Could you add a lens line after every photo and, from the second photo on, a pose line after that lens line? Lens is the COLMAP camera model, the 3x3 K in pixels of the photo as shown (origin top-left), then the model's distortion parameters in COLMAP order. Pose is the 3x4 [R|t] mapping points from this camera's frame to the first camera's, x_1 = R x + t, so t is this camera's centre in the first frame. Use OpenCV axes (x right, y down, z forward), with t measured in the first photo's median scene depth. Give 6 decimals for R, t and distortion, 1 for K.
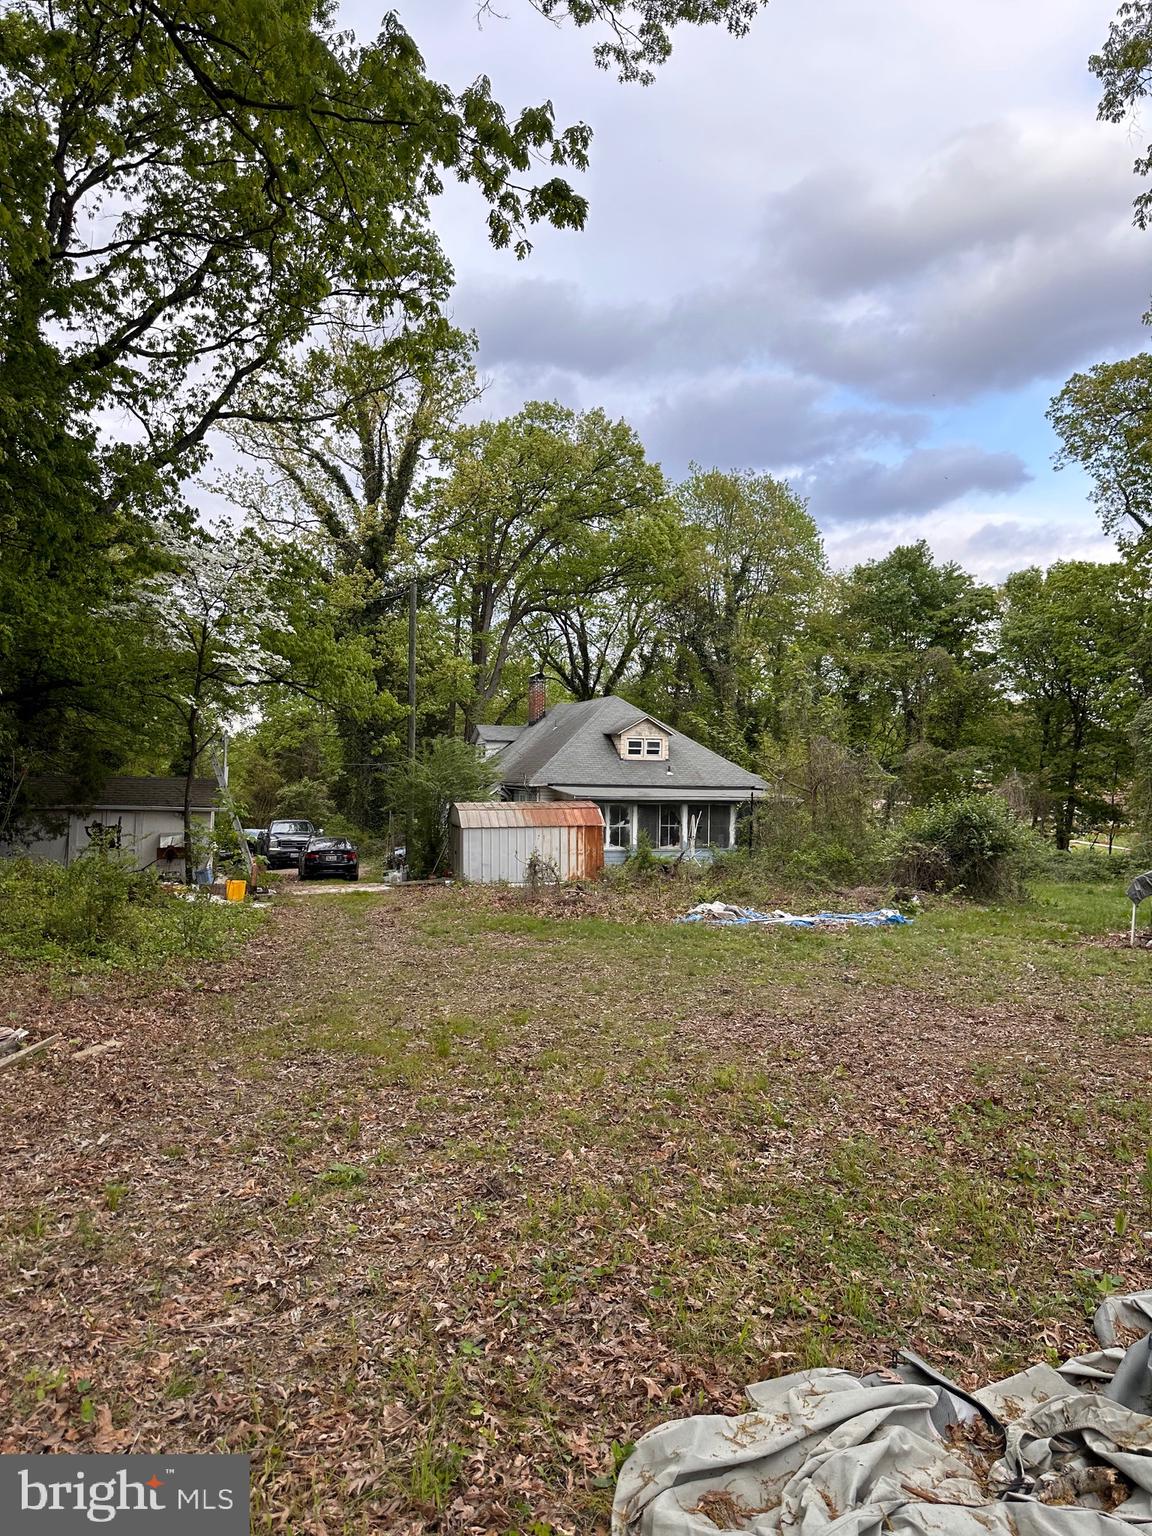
lens RADIAL K [[1067.1, 0, 580.3], [0, 1067.1, 769.3], [0, 0, 1]] dist [0.035460, -0.048938]
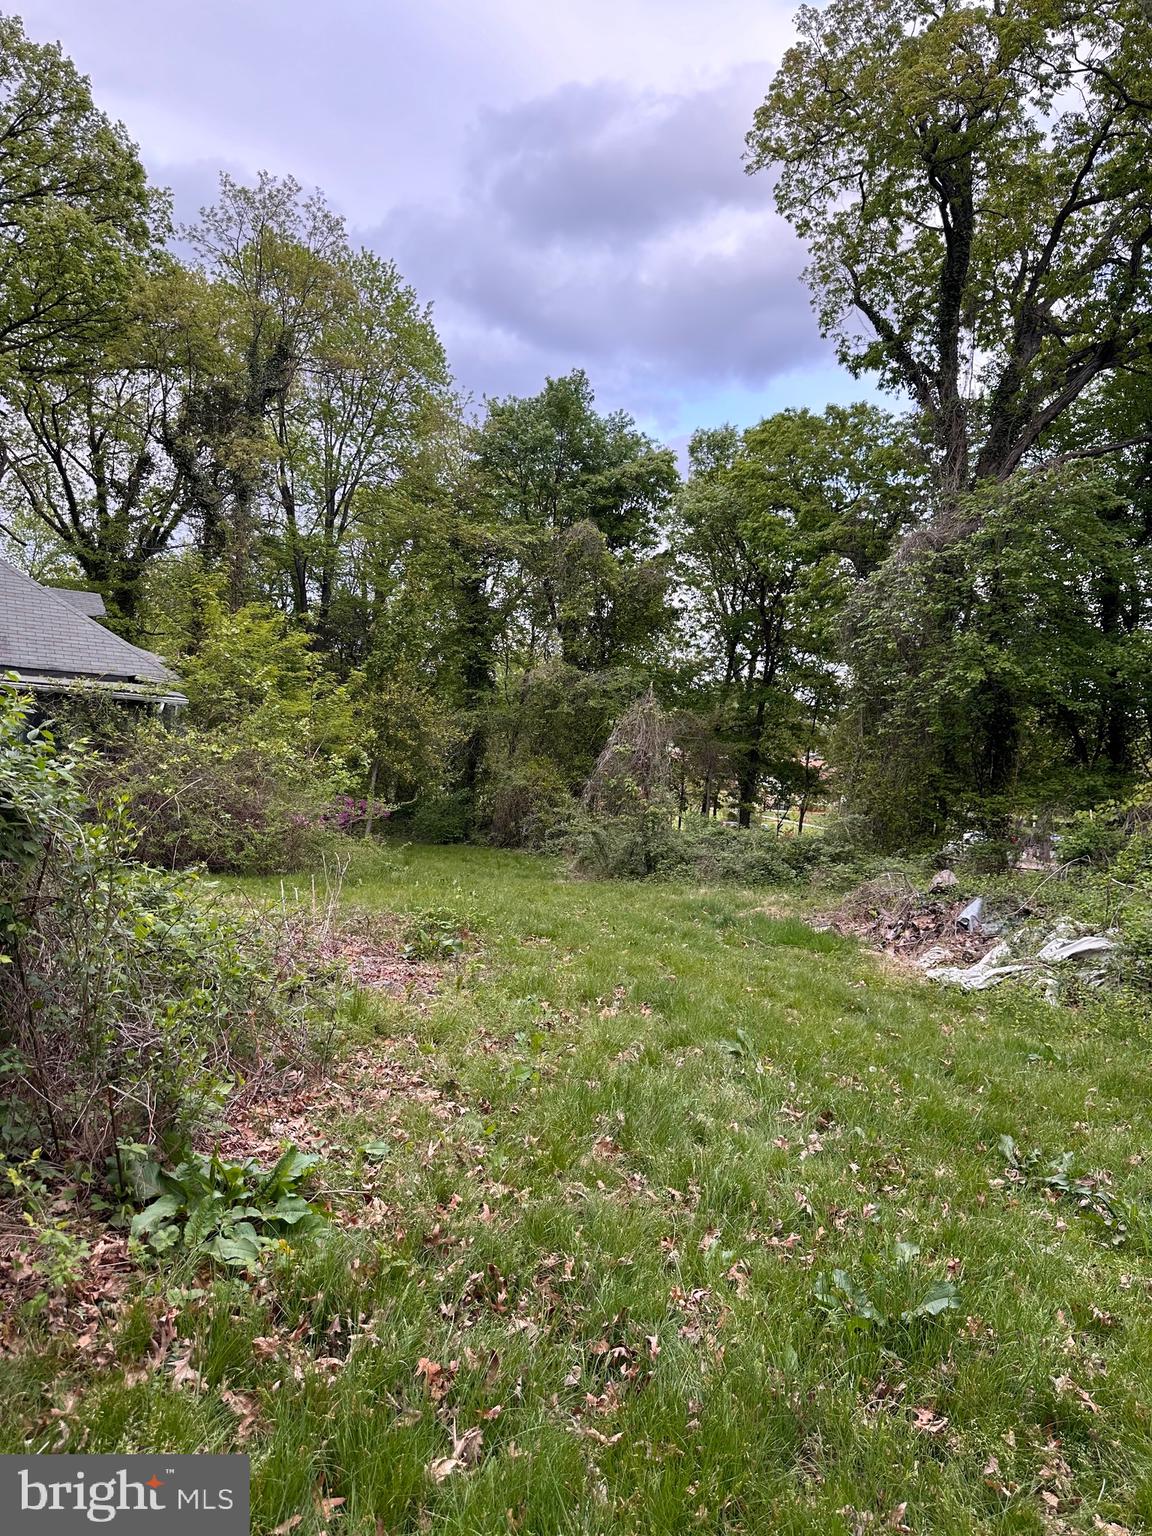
lens RADIAL K [[1070.3, 0, 584.6], [0, 1070.3, 759.2], [0, 0, 1]] dist [0.026479, -0.037076]
pose [[0.969192, 0.054079, 0.240297, 0.173201], [-0.058607, 0.998212, 0.011732, 0.027113], [-0.239233, -0.025454, 0.970628, 0.331666]]
